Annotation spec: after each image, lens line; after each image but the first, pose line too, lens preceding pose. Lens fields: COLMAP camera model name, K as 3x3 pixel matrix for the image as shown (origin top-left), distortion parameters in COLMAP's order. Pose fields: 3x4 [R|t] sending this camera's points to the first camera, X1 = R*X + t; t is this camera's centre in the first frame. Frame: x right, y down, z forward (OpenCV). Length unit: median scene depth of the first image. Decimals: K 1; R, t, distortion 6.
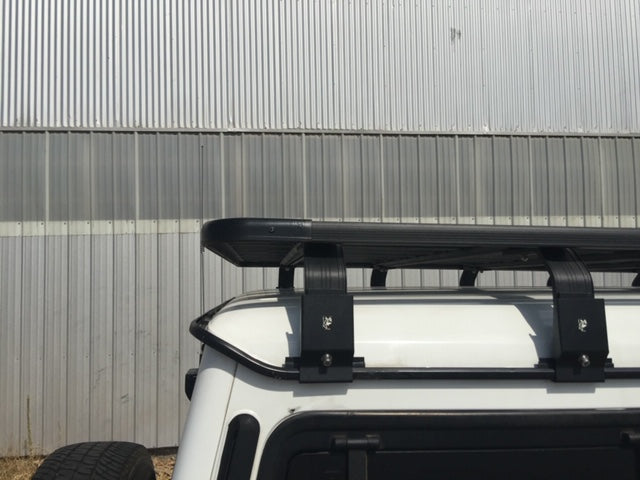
lens RADIAL K [[540.6, 0, 317.5], [0, 540.6, 237.1], [0, 0, 1]] dist [0.090537, -0.147956]
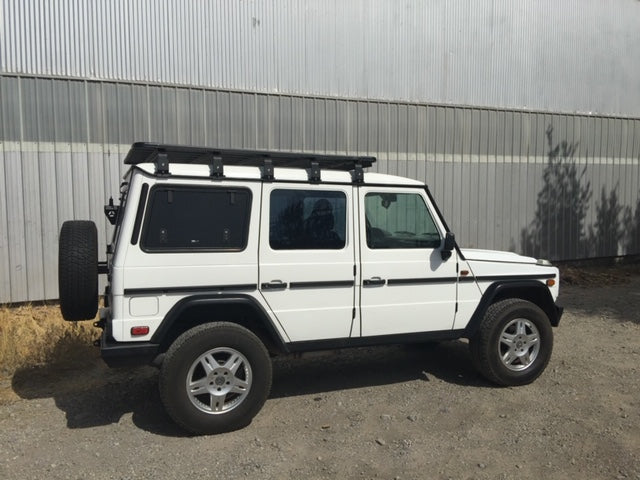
lens RADIAL K [[544.7, 0, 318.5], [0, 544.7, 233.1], [0, 0, 1]] dist [0.093105, -0.150271]
pose [[0.960371, -0.005206, 0.278675, -0.000147], [-0.028851, 0.992598, 0.117970, 0.011175], [-0.277227, -0.121335, 0.953112, -0.550810]]
